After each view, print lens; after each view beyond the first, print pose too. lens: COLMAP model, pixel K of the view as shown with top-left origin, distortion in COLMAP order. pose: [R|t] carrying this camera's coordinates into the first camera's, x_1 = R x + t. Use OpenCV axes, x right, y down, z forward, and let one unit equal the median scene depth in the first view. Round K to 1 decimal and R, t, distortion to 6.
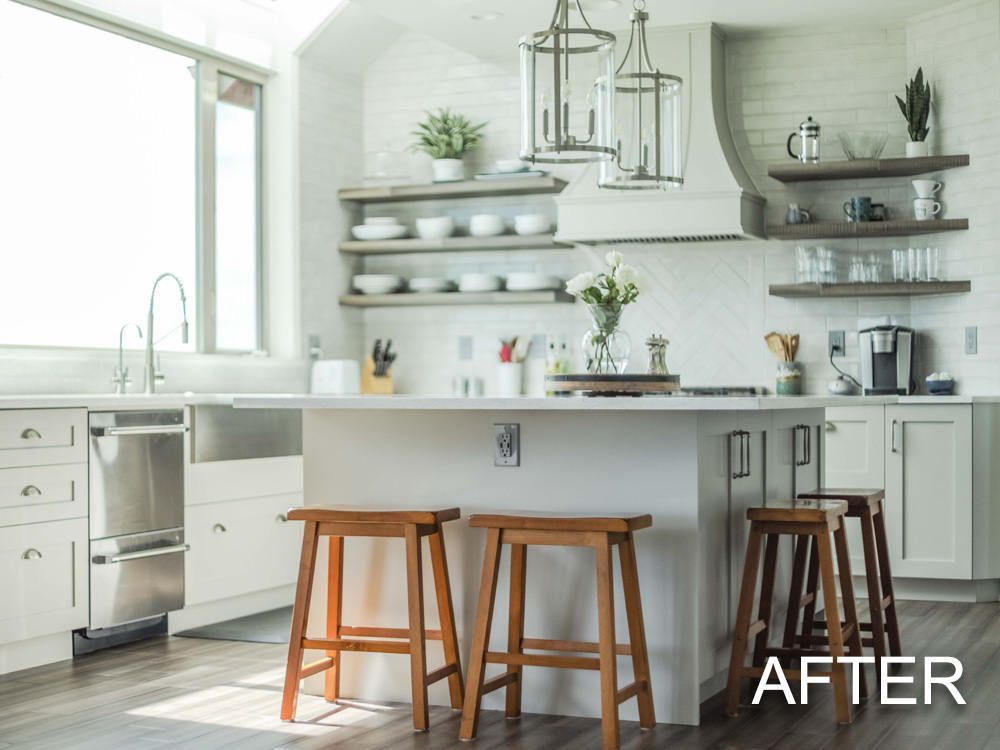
lens RADIAL K [[1612.4, 0, 500.0], [0, 1612.4, 375.0], [0, 0, 1]] dist [-0.024380, -0.018308]
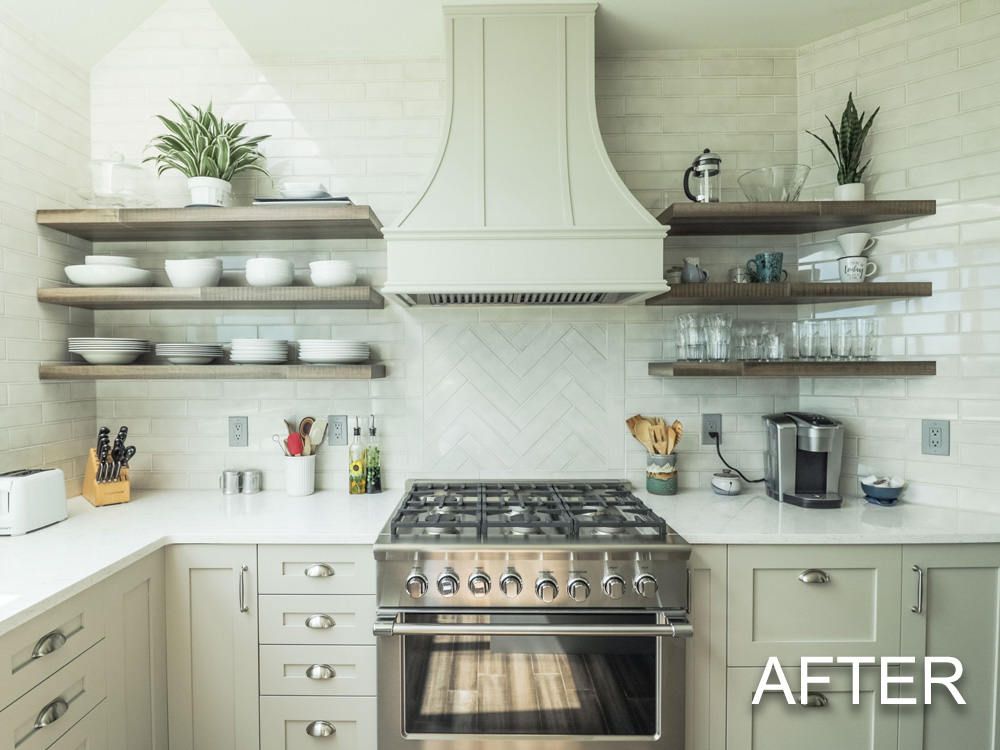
lens RADIAL K [[546.9, 0, 461.9], [0, 546.9, 374.1], [0, 0, 1]] dist [-0.000510, 0.000126]
pose [[0.928944, -0.008395, 0.370125, -0.018964], [0.001984, 0.999841, 0.017696, -0.050708], [-0.370215, -0.015704, 0.928813, 0.736591]]
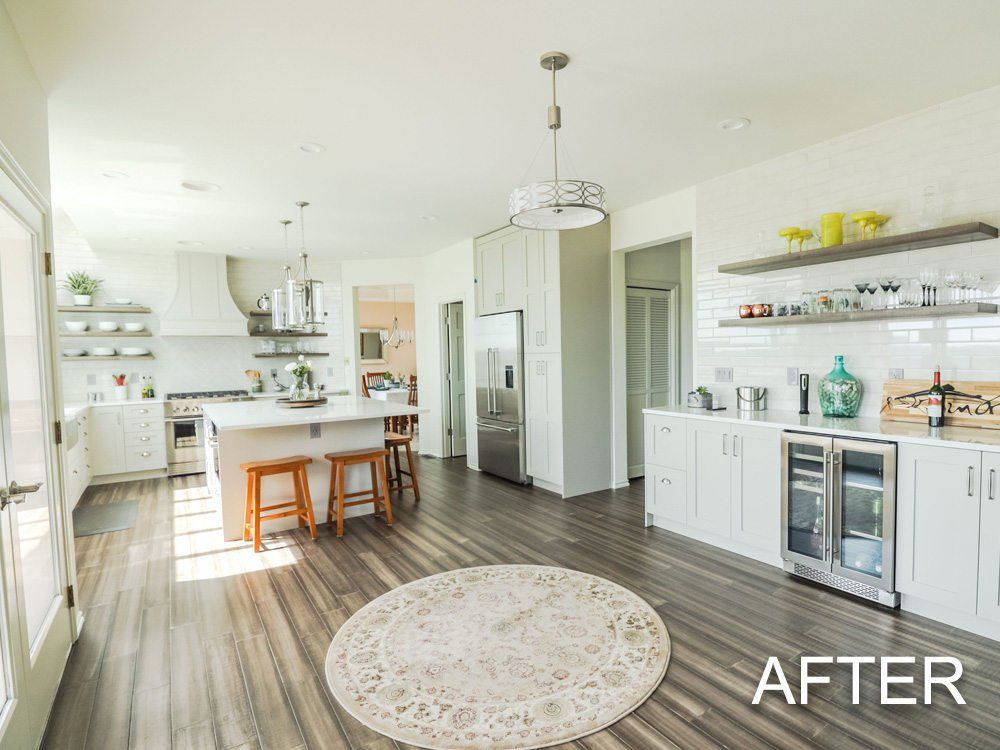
lens RADIAL K [[531.4, 0, 514.3], [0, 531.4, 377.2], [0, 0, 1]] dist [0.000221, 0.000375]
pose [[0.549818, -0.049705, 0.833804, -0.322797], [0.015472, 0.998663, 0.049331, -0.049345], [-0.835141, -0.014223, 0.549852, 0.111134]]
